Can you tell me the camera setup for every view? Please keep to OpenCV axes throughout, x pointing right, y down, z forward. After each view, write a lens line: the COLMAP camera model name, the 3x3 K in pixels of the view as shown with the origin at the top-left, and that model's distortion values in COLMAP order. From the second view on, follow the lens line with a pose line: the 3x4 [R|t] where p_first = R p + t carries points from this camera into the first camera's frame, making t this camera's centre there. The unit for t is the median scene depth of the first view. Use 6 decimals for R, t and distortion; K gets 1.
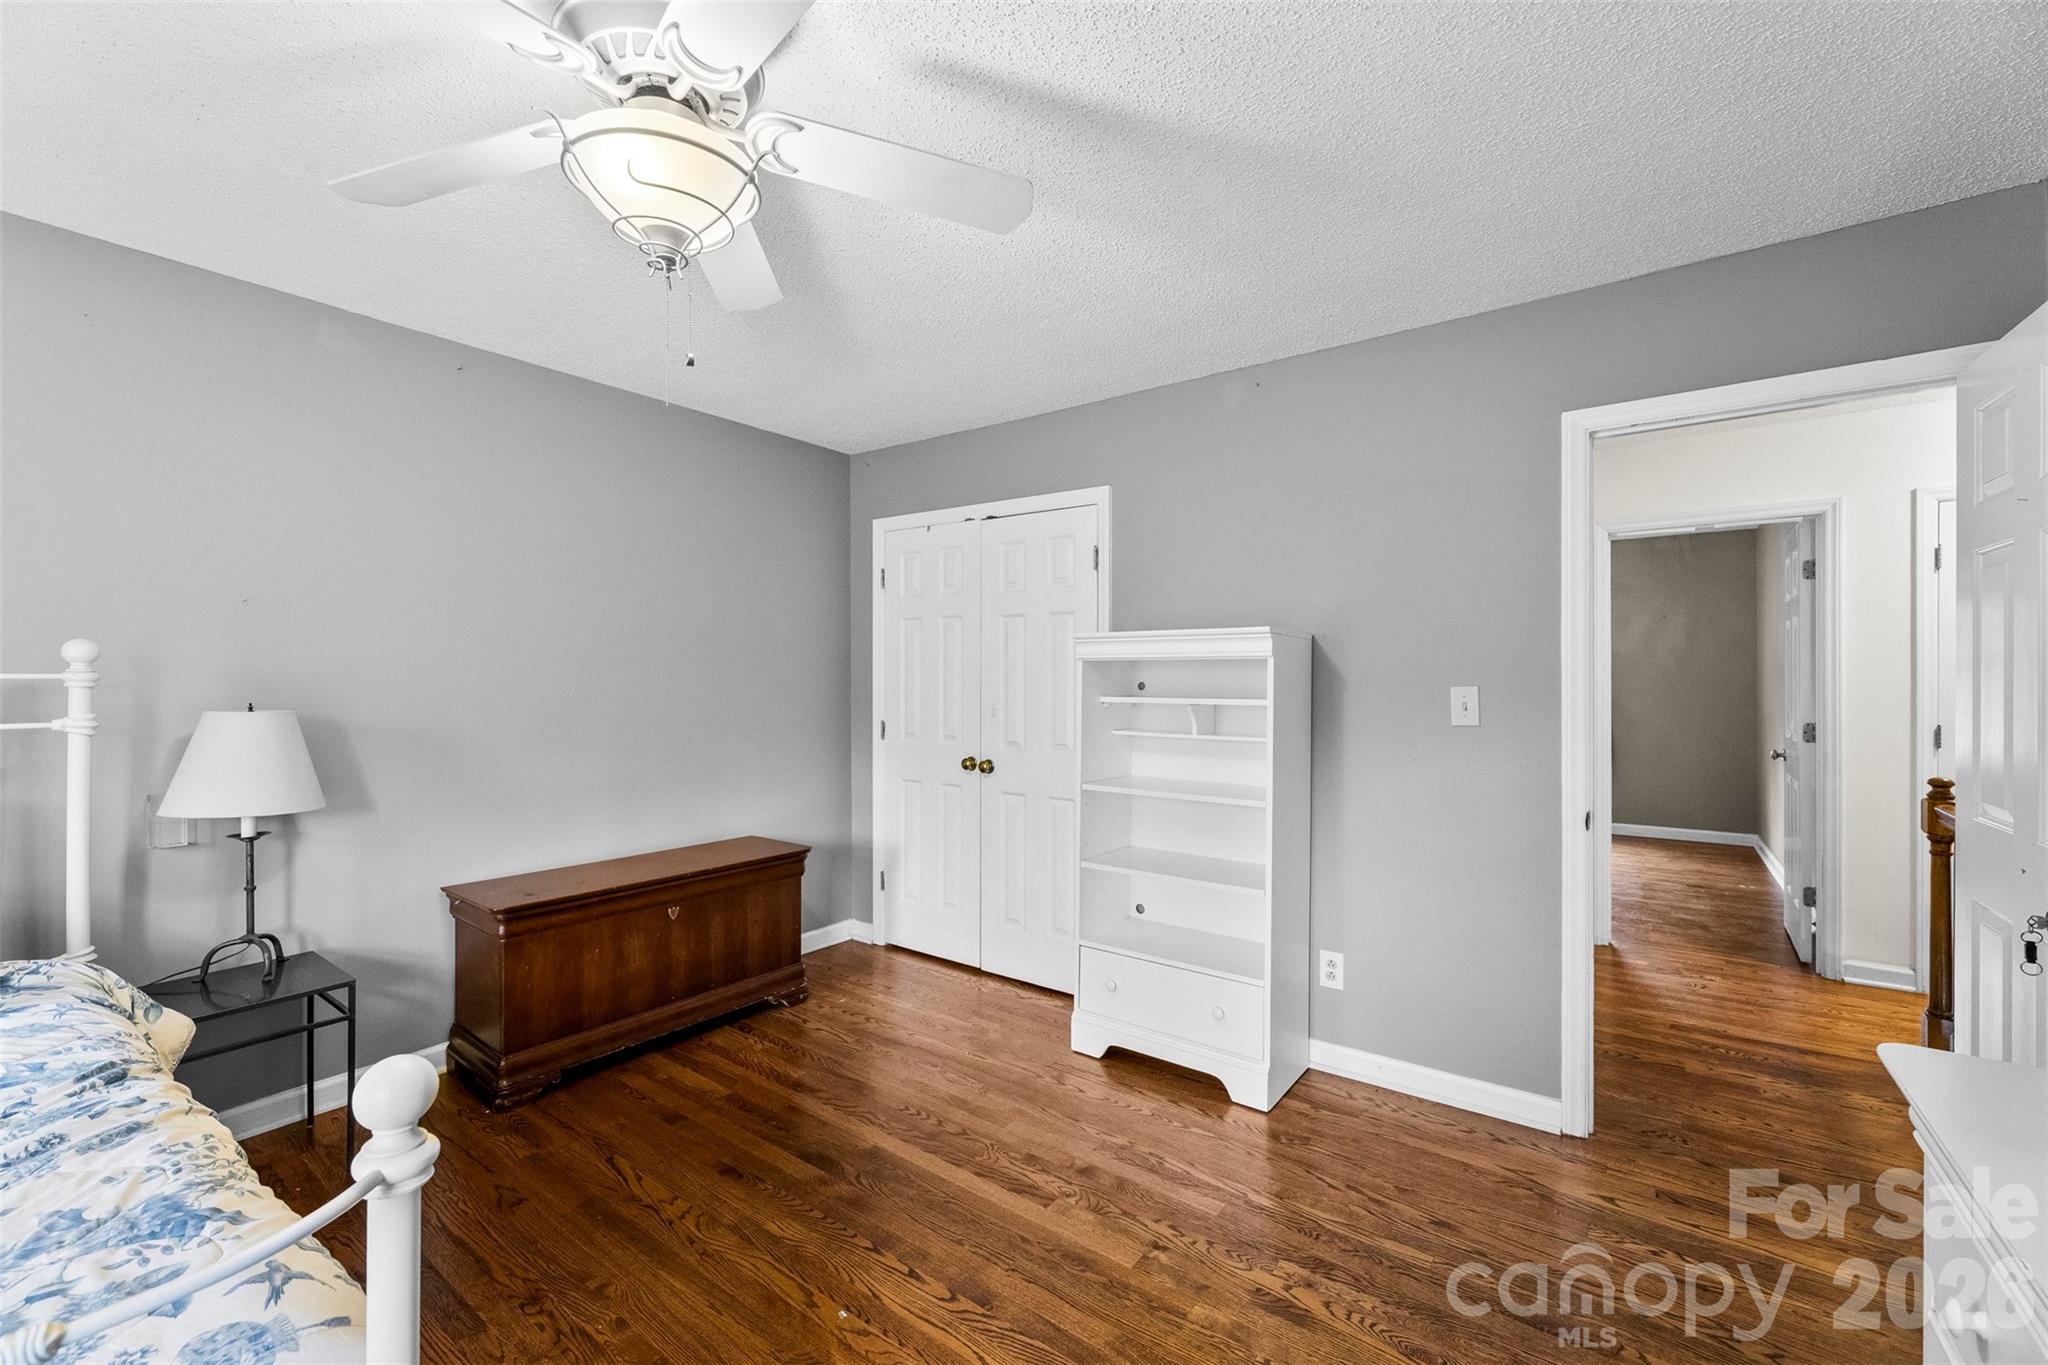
lens RADIAL K [[828.3, 0, 1026.9], [0, 828.3, 673.0], [0, 0, 1]] dist [0.001382, 0.000114]
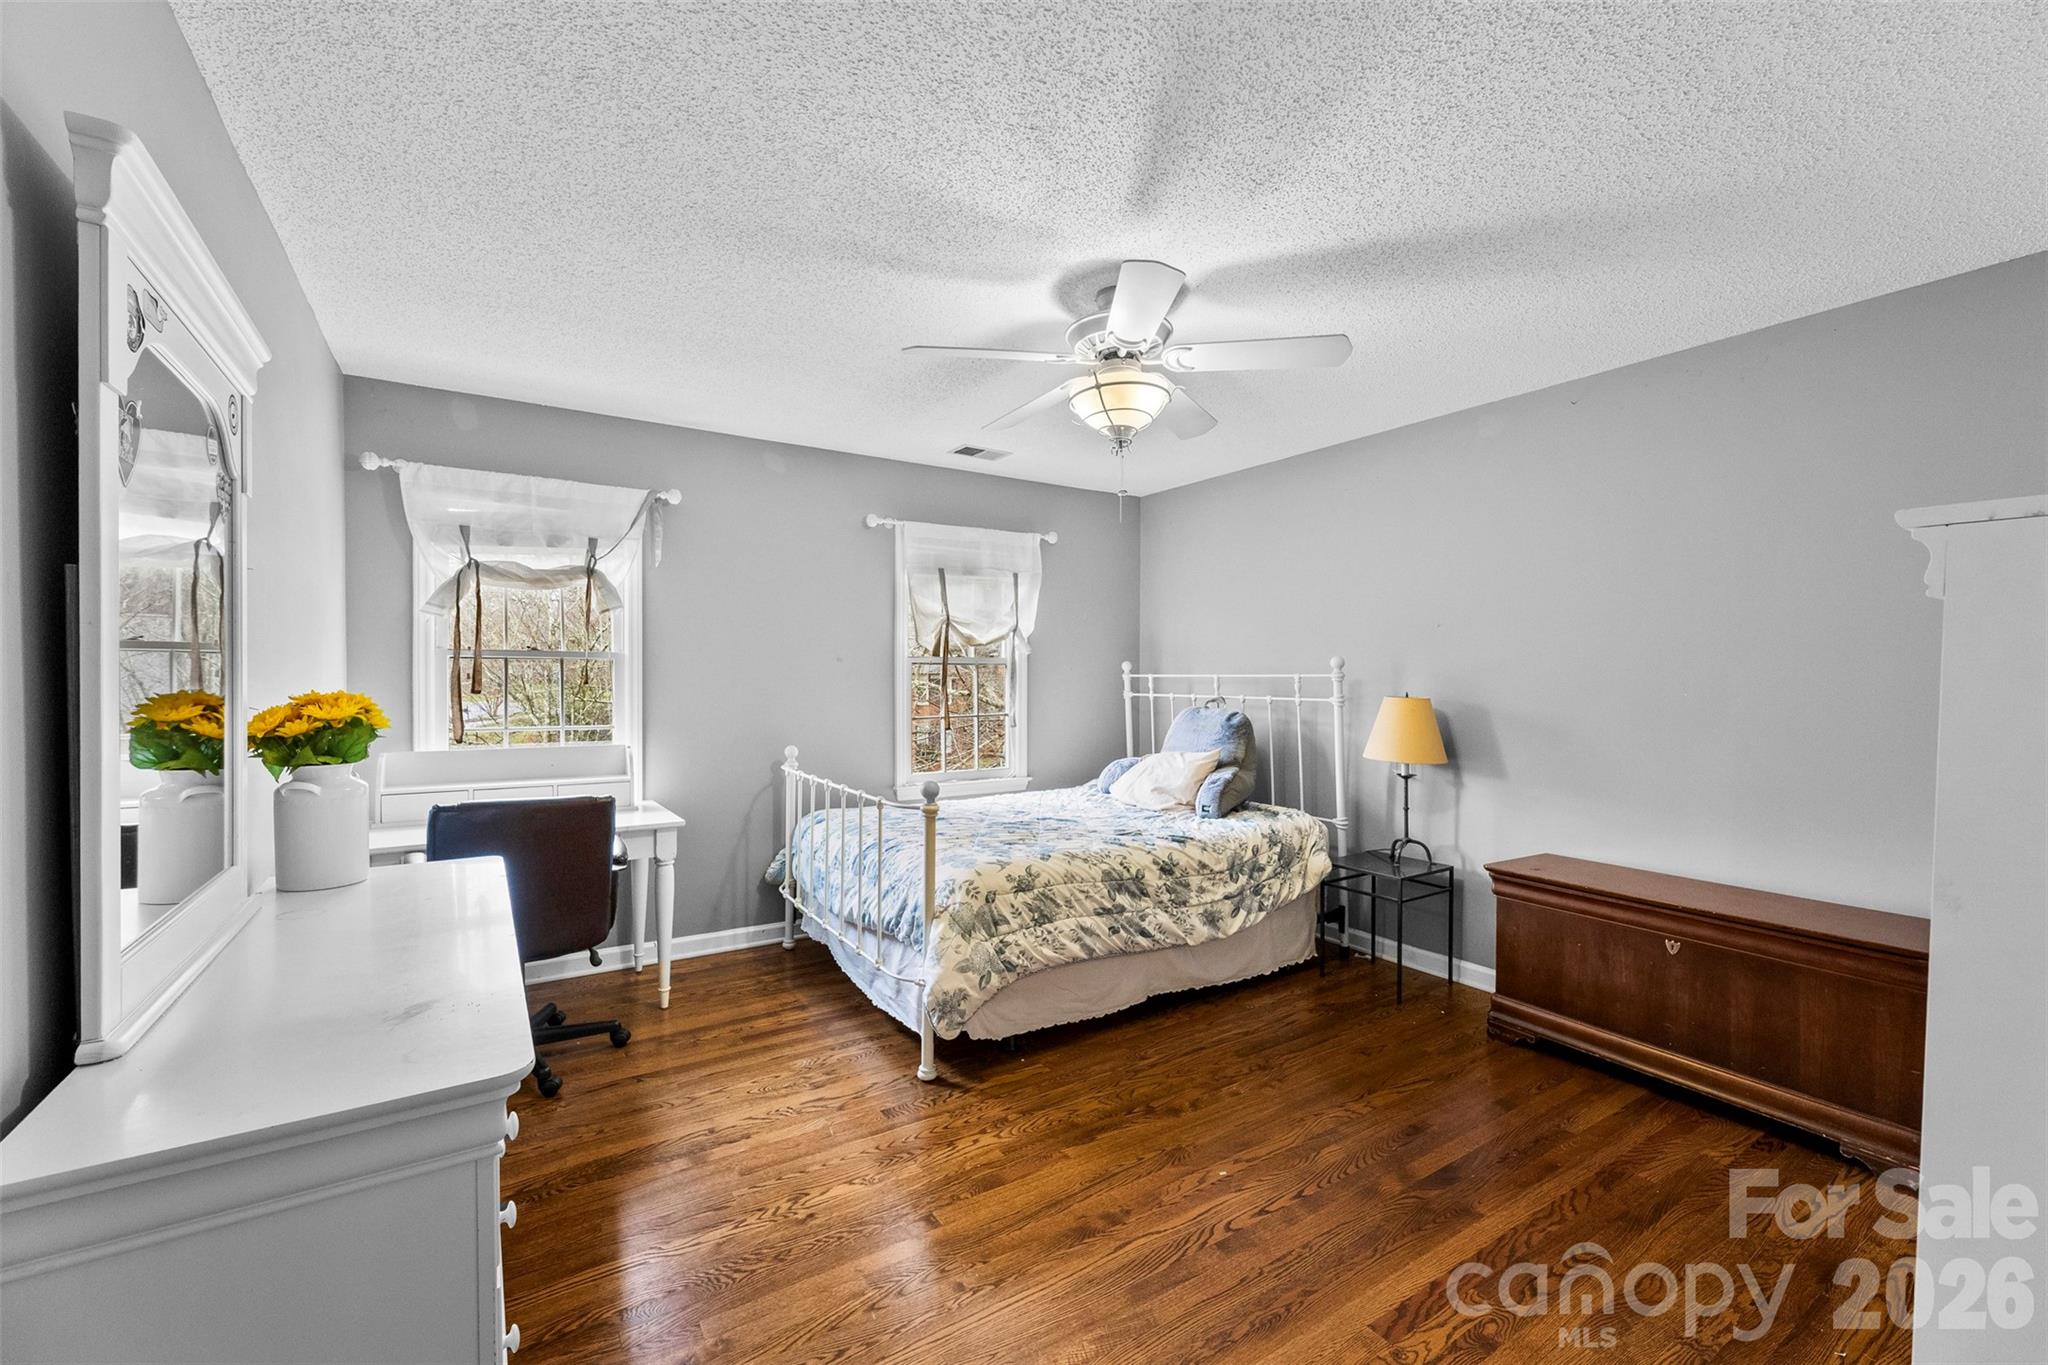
lens RADIAL K [[828.3, 0, 1024.5], [0, 828.3, 684.6], [0, 0, 1]] dist [0.001382, 0.000114]
pose [[-0.348149, 0.004854, -0.937427, 0.798393], [0.002645, 0.999988, 0.004196, 0.013769], [0.937435, -0.001019, -0.348158, 0.863463]]
